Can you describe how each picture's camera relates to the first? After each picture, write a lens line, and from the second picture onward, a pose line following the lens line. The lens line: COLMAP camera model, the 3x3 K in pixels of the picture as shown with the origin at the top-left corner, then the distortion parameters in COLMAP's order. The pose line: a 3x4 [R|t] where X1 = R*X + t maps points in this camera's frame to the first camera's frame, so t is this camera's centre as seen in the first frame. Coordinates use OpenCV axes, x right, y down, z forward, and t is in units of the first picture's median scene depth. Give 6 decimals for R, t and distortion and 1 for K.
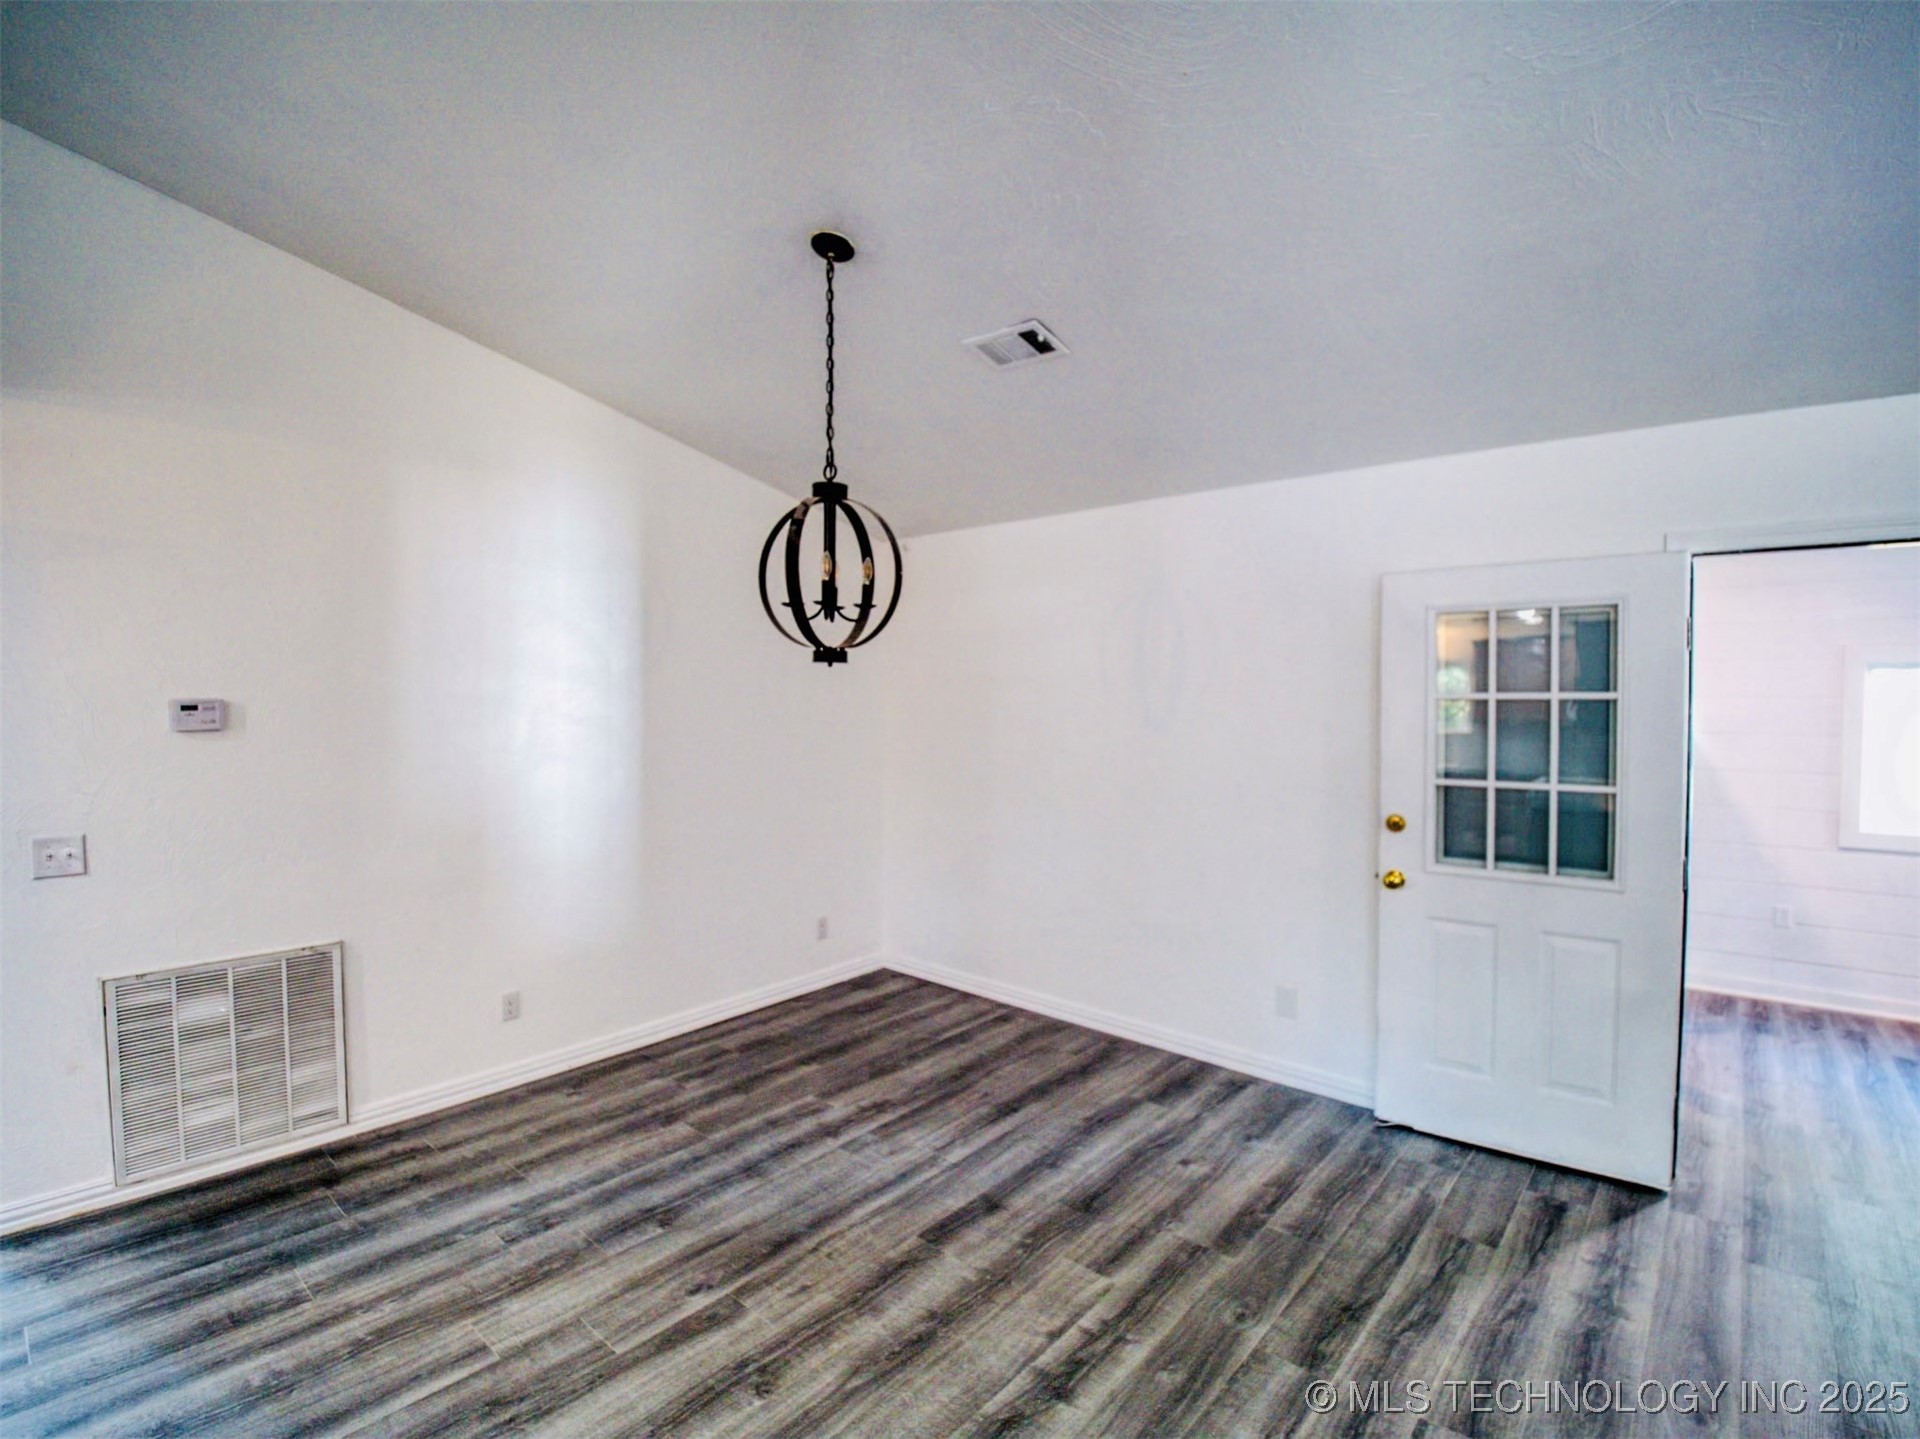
lens RADIAL K [[938.9, 0, 960.0], [0, 938.9, 719.5], [0, 0, 1]] dist [-0.002371, -0.023826]
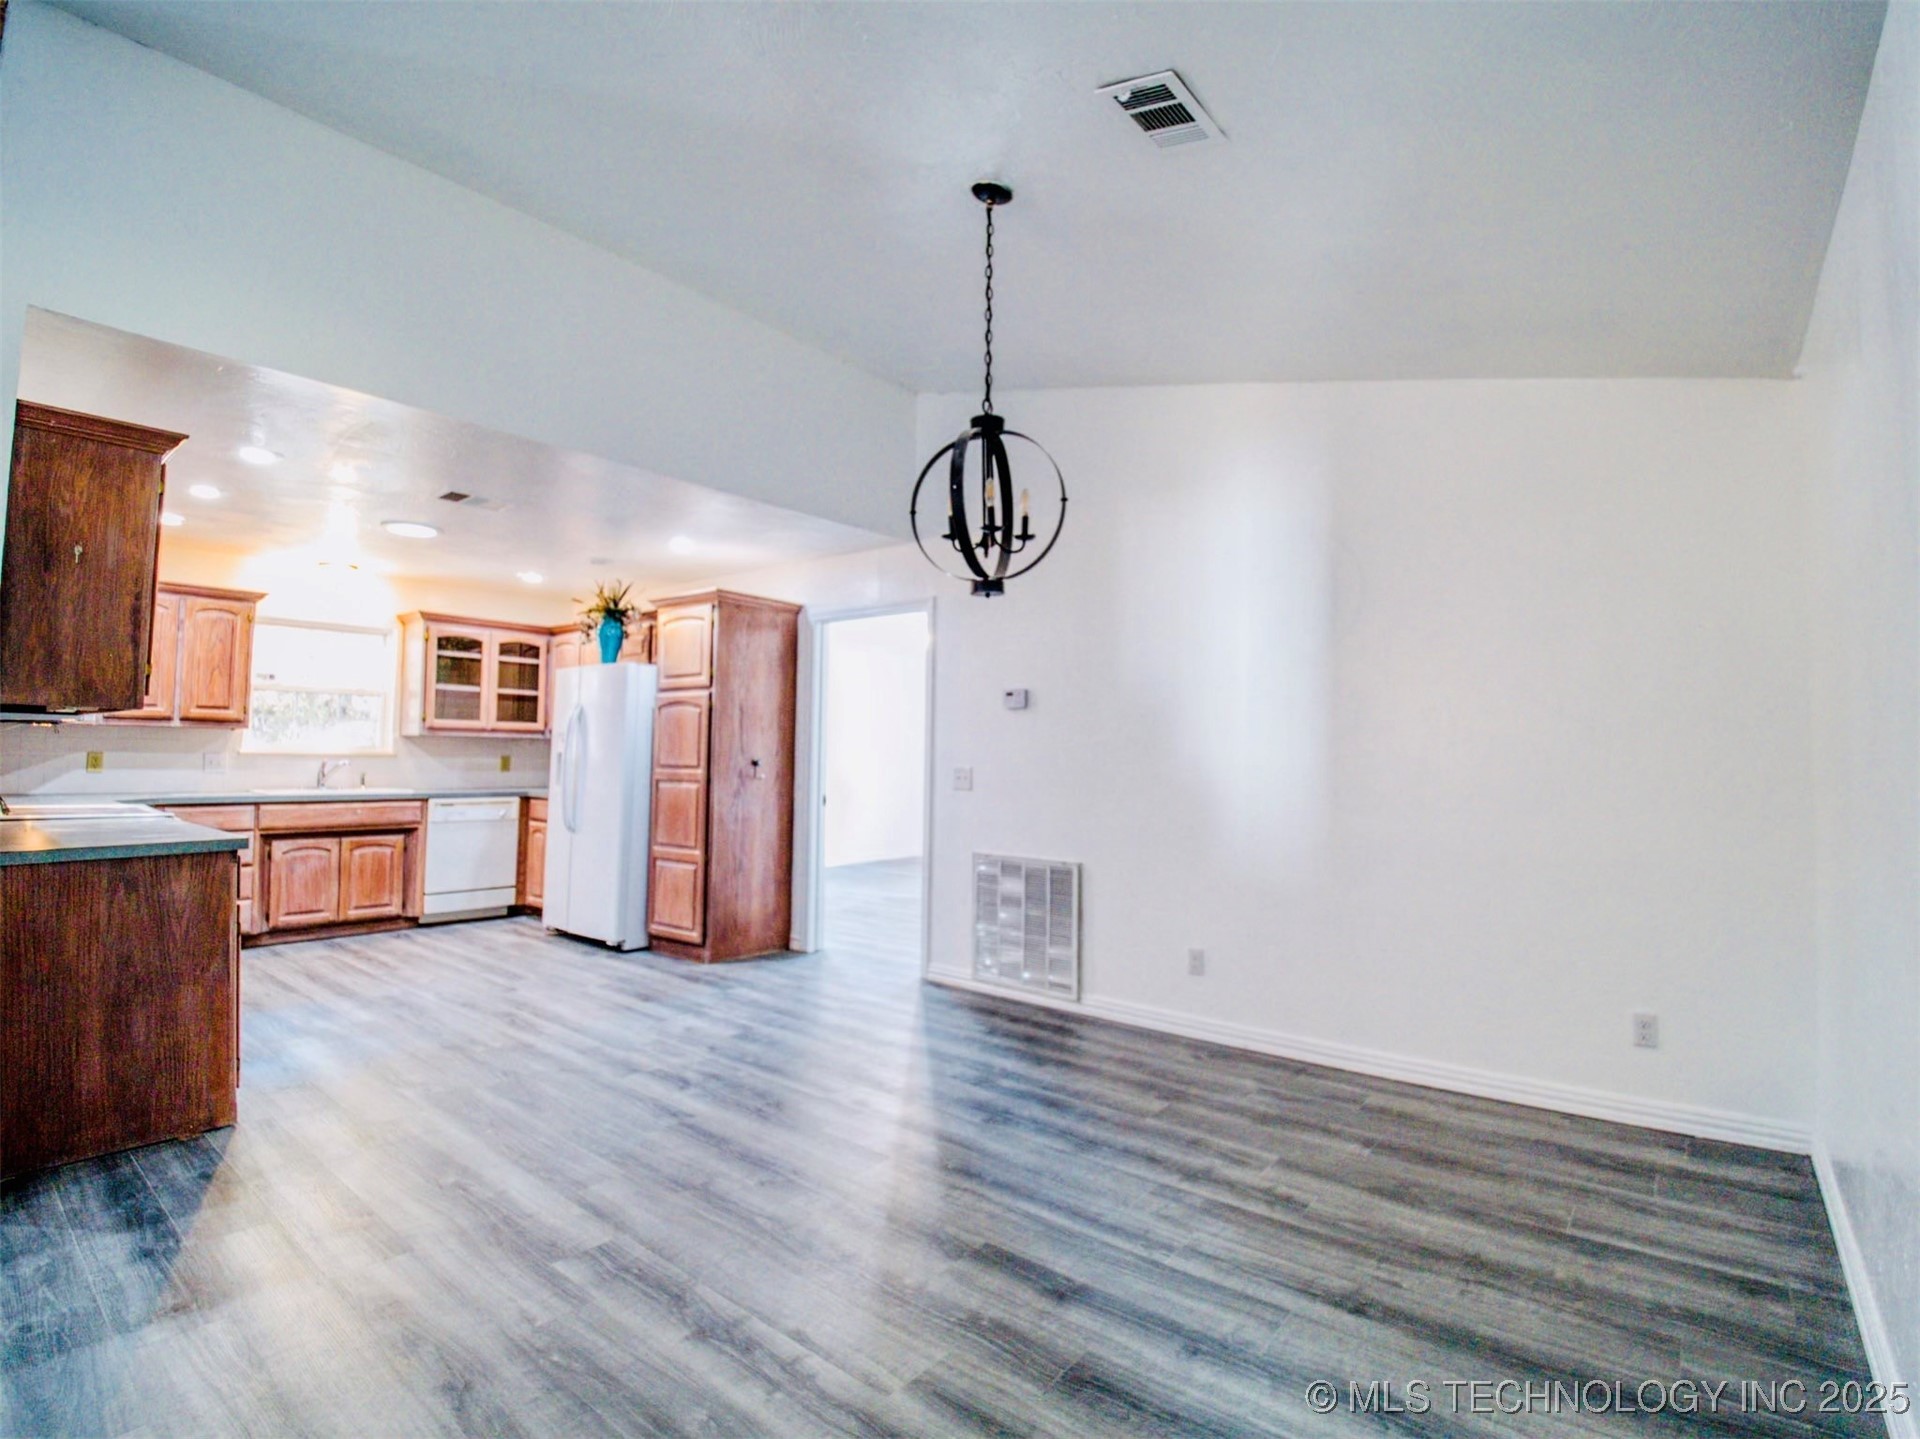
lens RADIAL K [[915.2, 0, 957.5], [0, 915.2, 712.4], [0, 0, 1]] dist [-0.016169, -0.013659]
pose [[0.017957, -0.053424, -0.998410, 0.651681], [-0.046174, 0.997462, -0.054204, 0.095329], [0.998772, 0.047074, 0.015445, 0.761473]]
